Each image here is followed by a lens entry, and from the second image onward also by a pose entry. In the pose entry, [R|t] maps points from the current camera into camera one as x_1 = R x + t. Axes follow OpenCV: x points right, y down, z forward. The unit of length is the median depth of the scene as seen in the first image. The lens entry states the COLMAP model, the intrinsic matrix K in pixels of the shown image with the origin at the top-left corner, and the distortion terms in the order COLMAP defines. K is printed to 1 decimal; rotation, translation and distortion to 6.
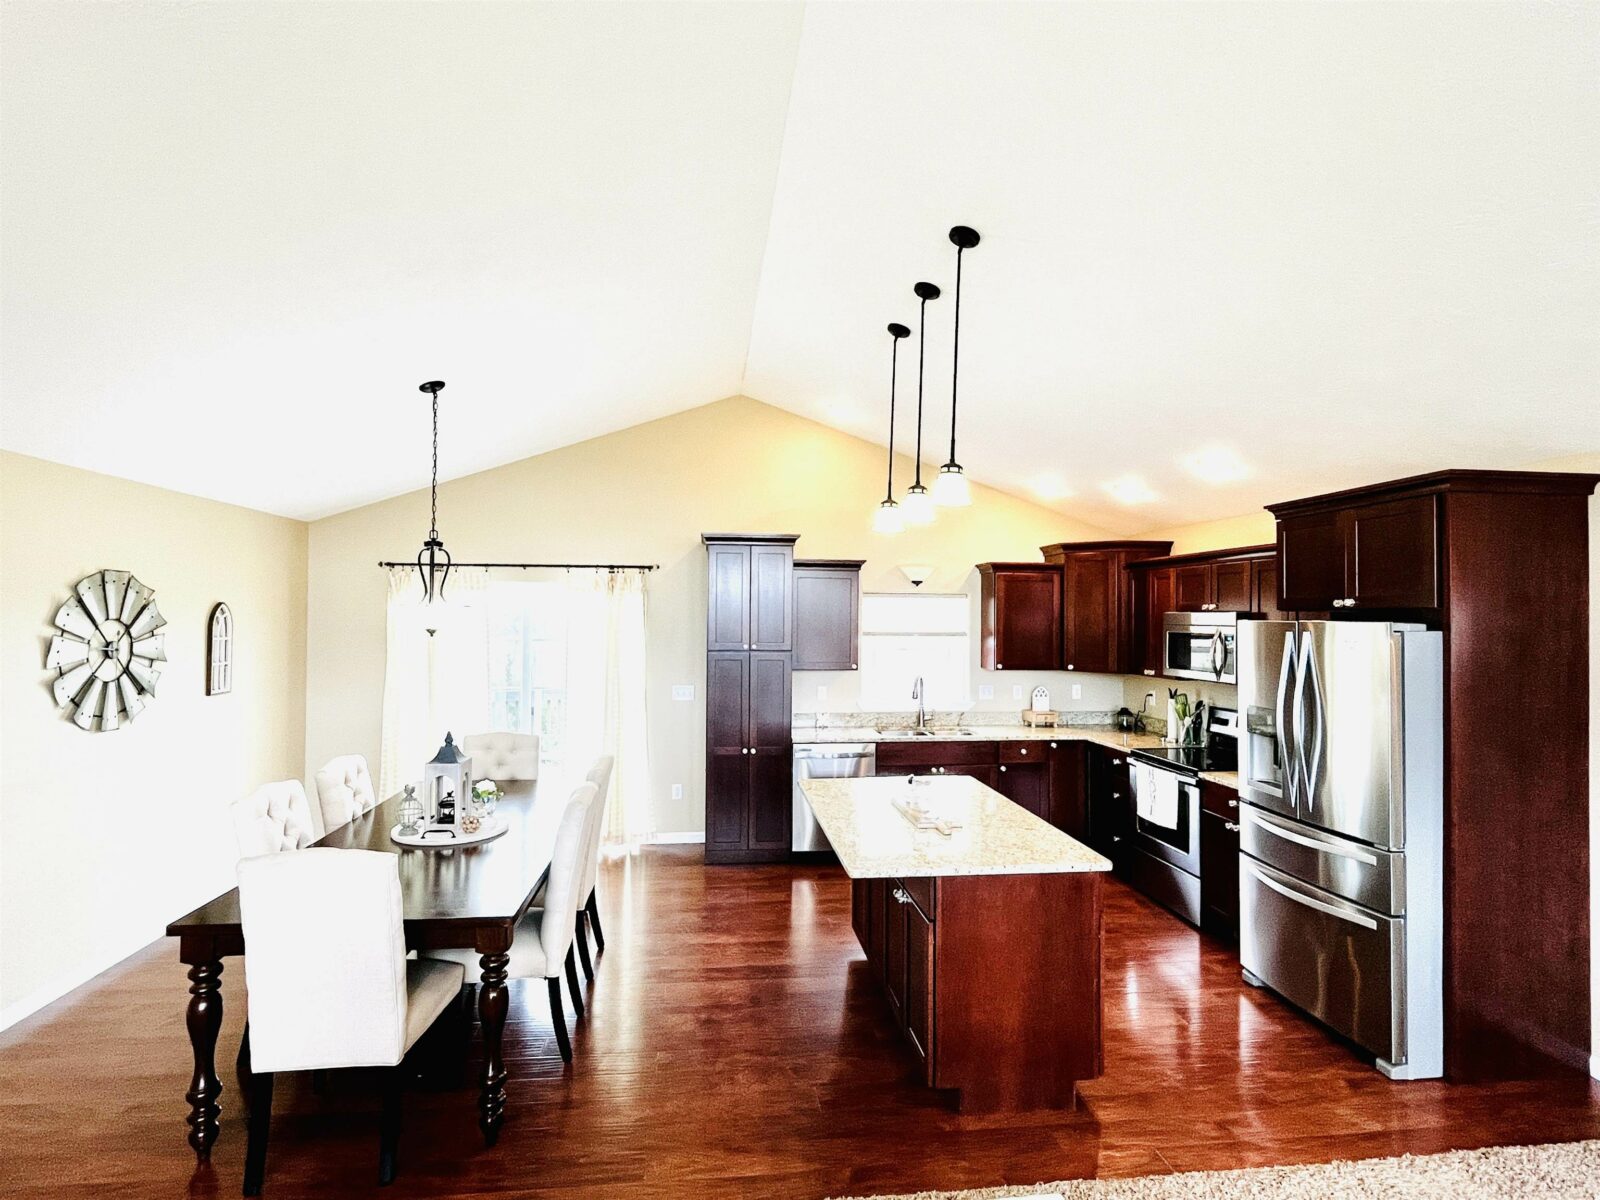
lens RADIAL K [[824.1, 0, 796.7], [0, 824.1, 597.4], [0, 0, 1]] dist [0.000170, -0.001564]
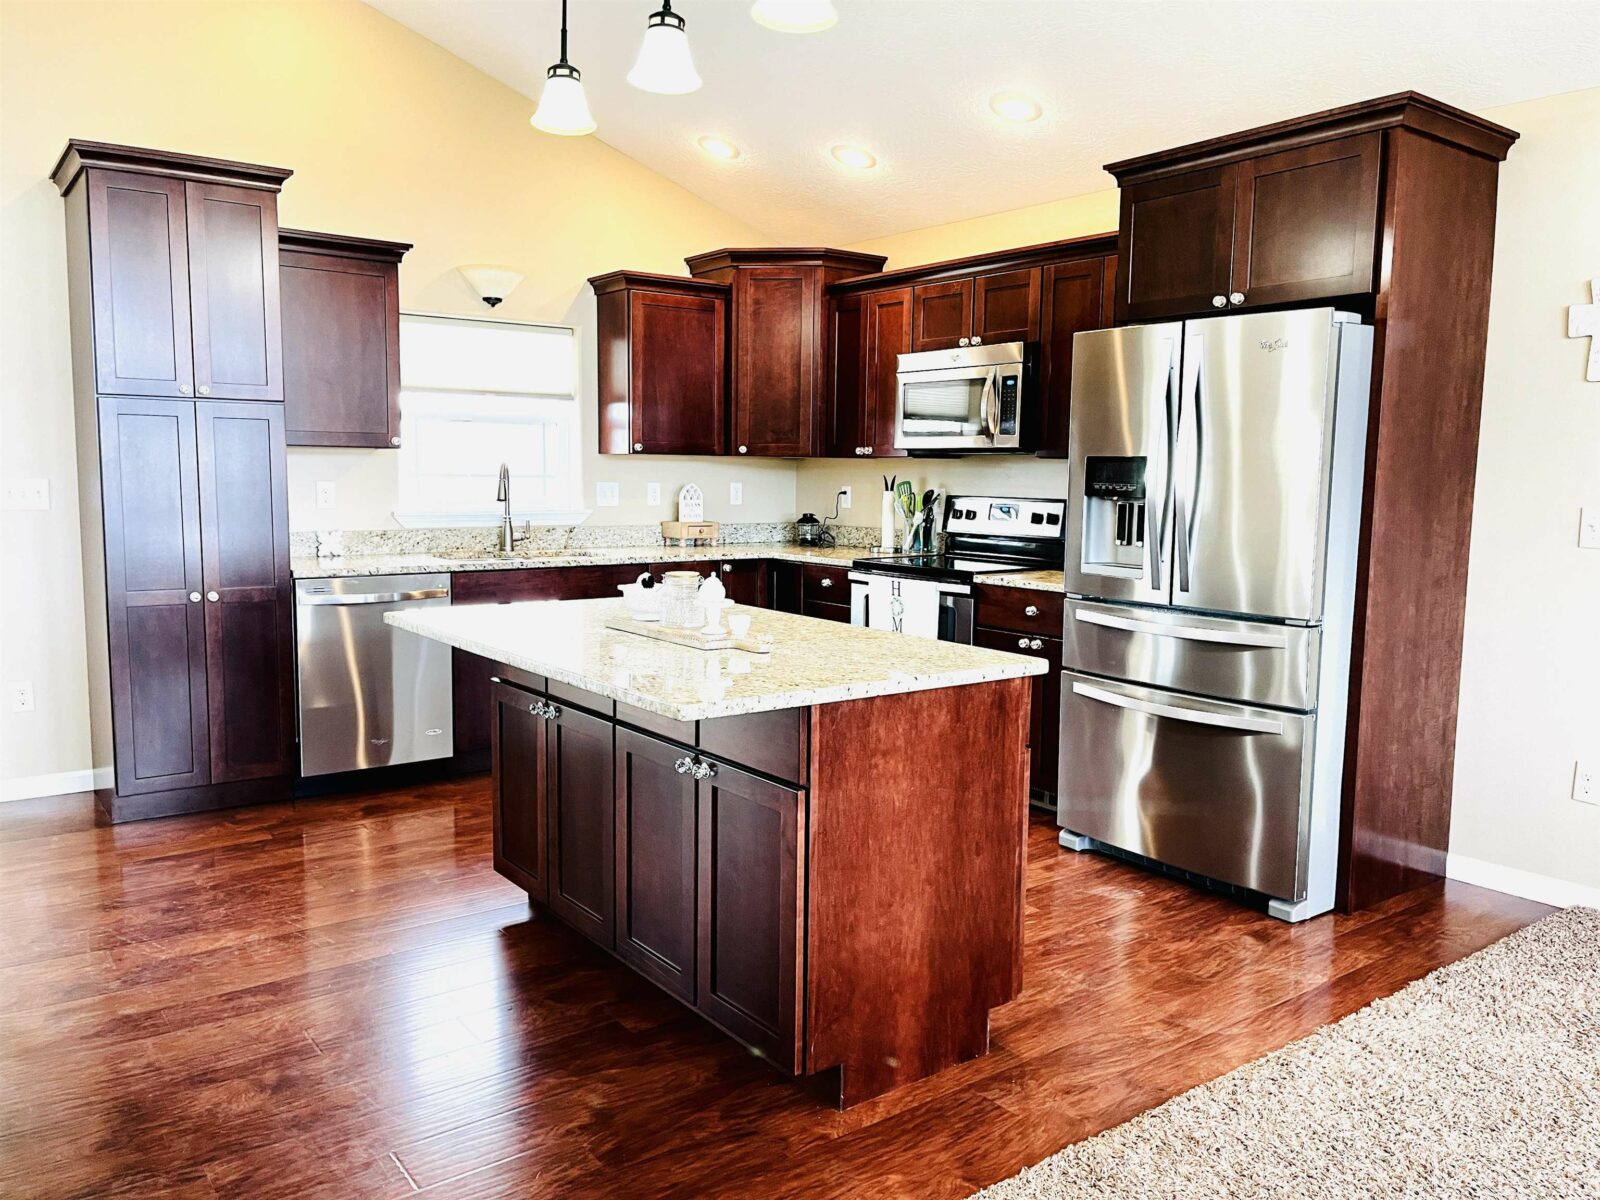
lens RADIAL K [[1217.4, 0, 804.0], [0, 1217.4, 597.9], [0, 0, 1]] dist [0.052587, -0.067106]
pose [[0.862681, -0.050932, 0.503178, -0.163045], [-0.017386, 0.991342, 0.130151, 0.111590], [-0.505450, -0.121027, 0.854326, 0.221769]]
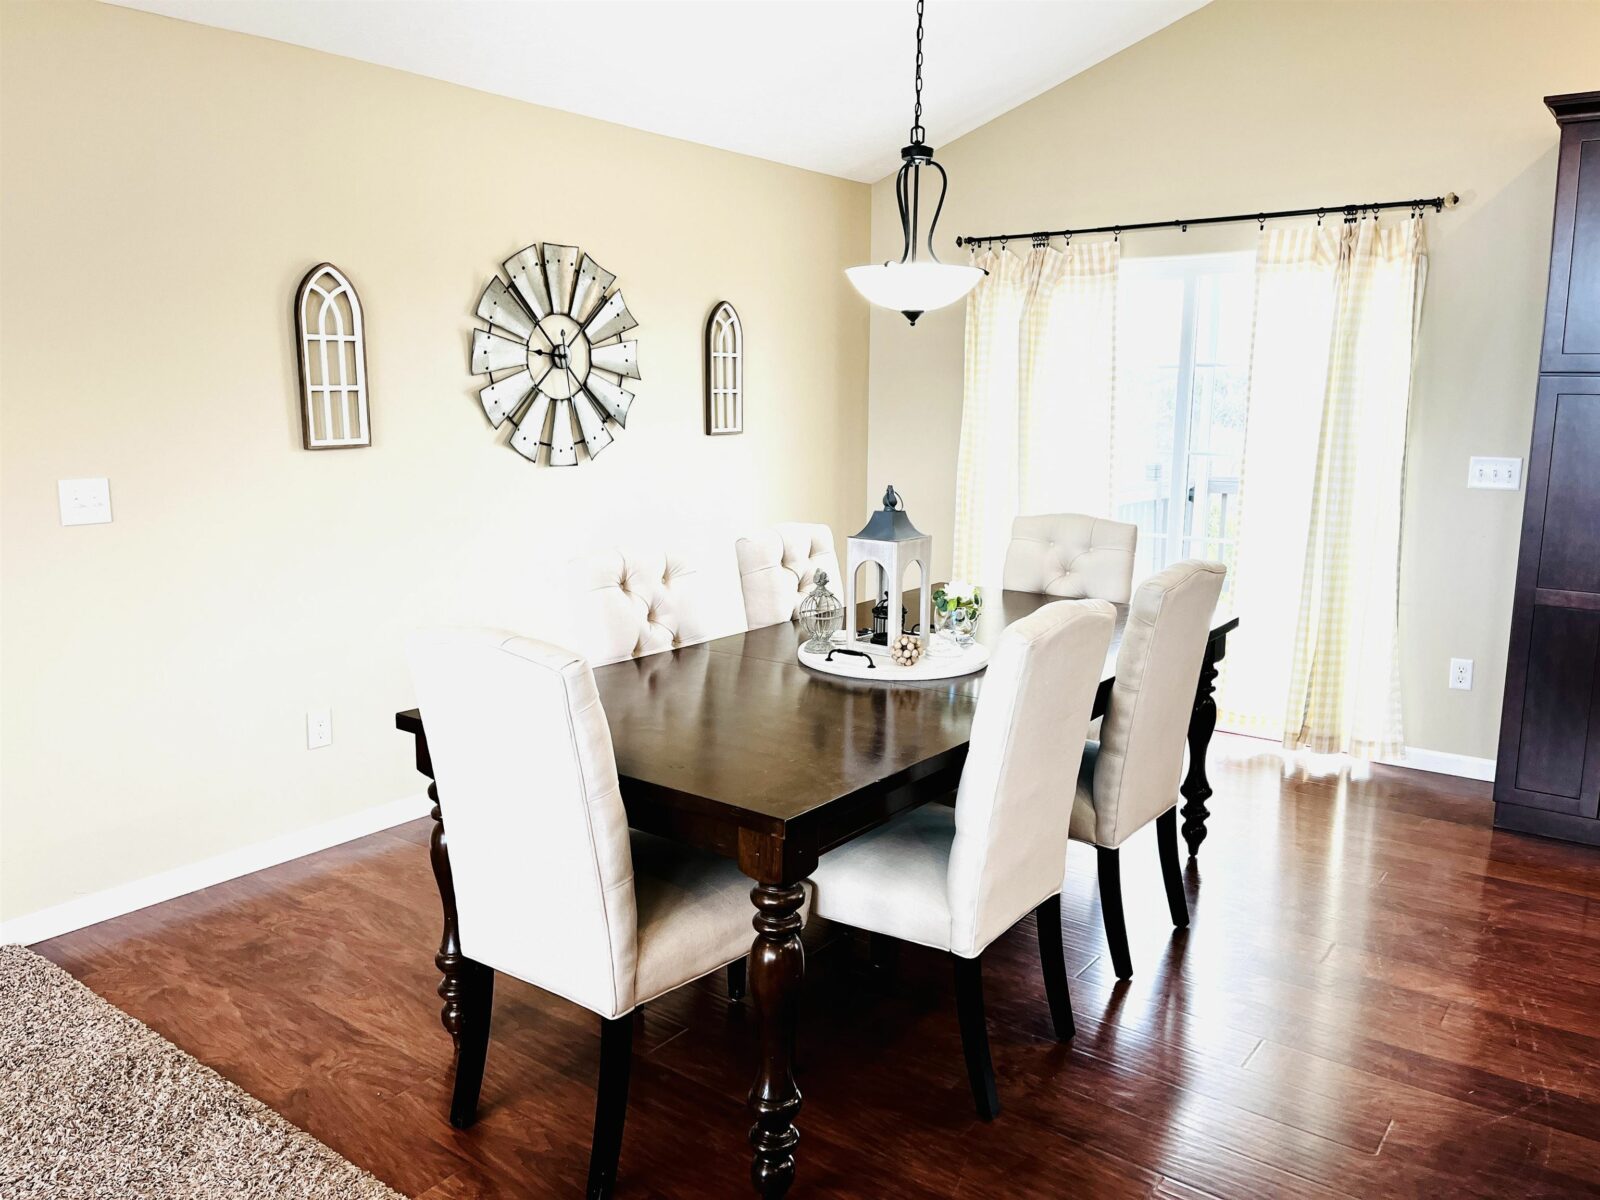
lens RADIAL K [[1217.4, 0, 801.6], [0, 1217.4, 601.6], [0, 0, 1]] dist [0.052587, -0.067106]
pose [[0.725038, 0.115778, -0.678907, 0.093123], [0.015829, 0.982707, 0.184492, 0.077596], [0.688526, -0.144510, 0.710667, 0.321294]]
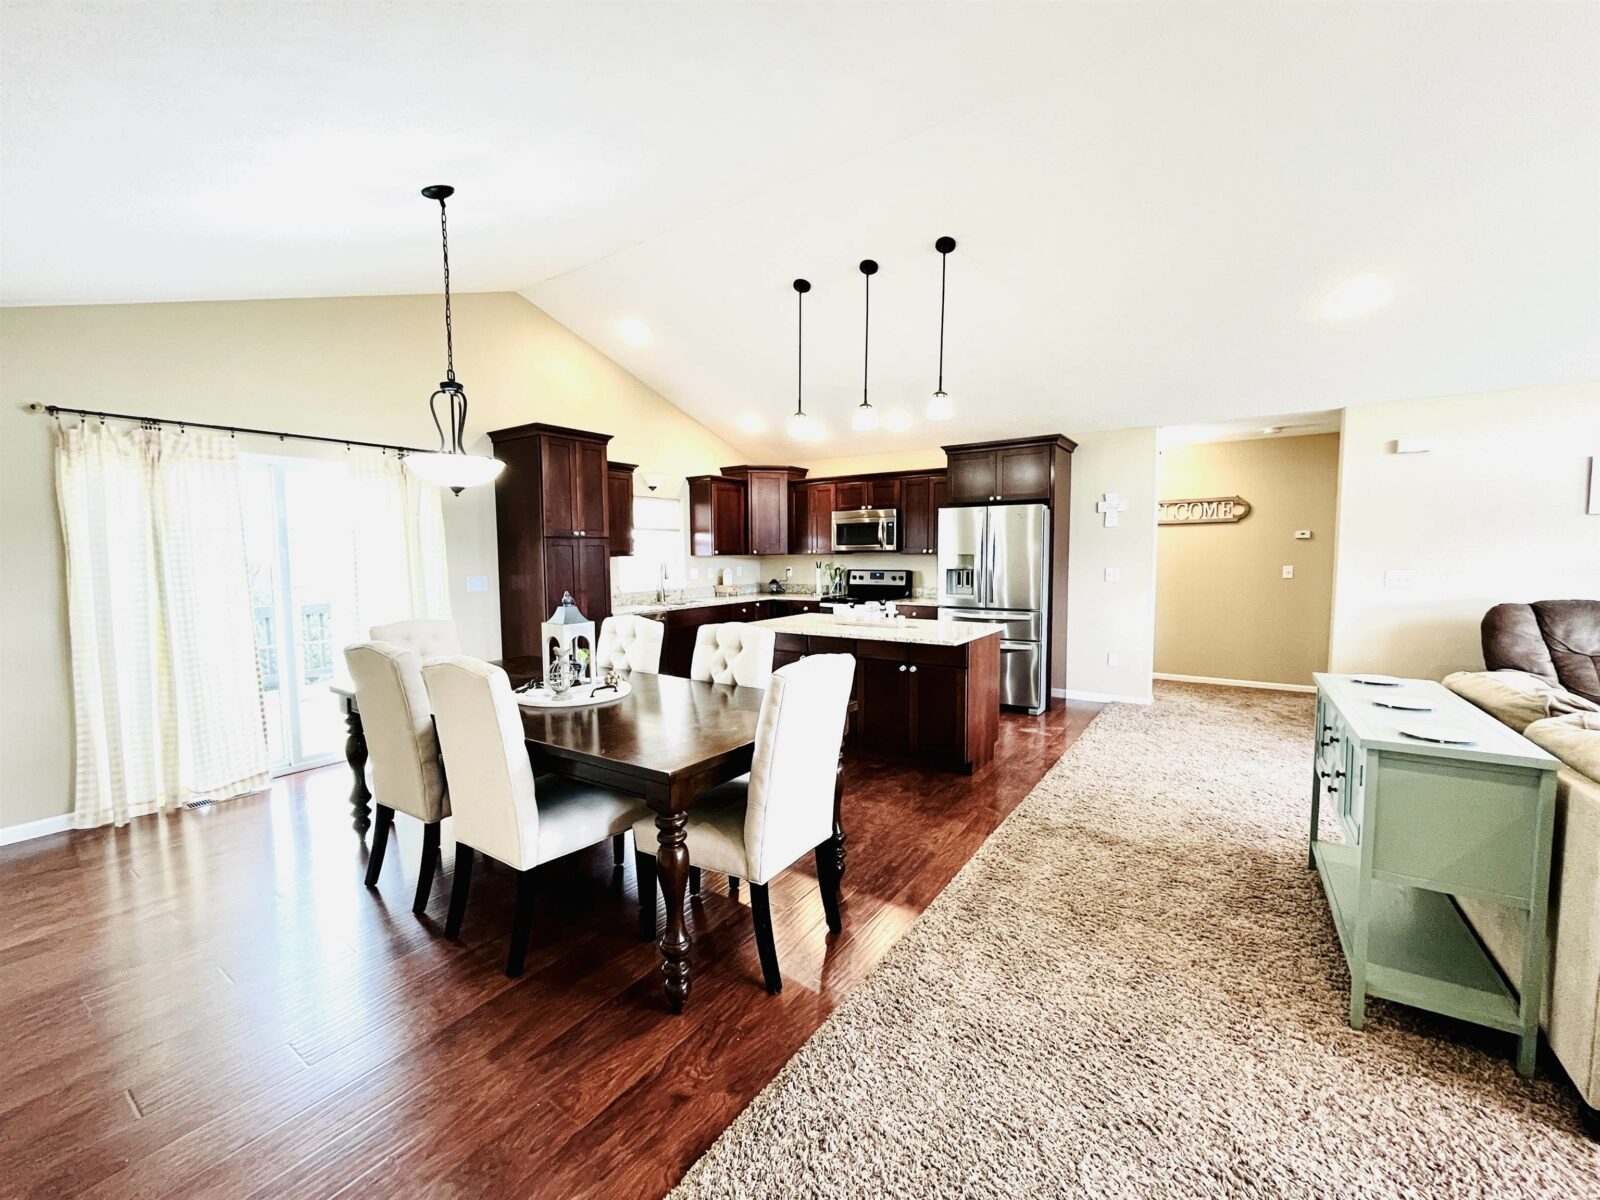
lens RADIAL K [[653.6, 0, 800.8], [0, 653.6, 595.1], [0, 0, 1]] dist [-0.001585, -0.000024]
pose [[0.653644, -0.064038, 0.754088, -0.723133], [-0.002230, 0.996246, 0.086534, 0.089696], [-0.756798, -0.058244, 0.651048, 0.273717]]
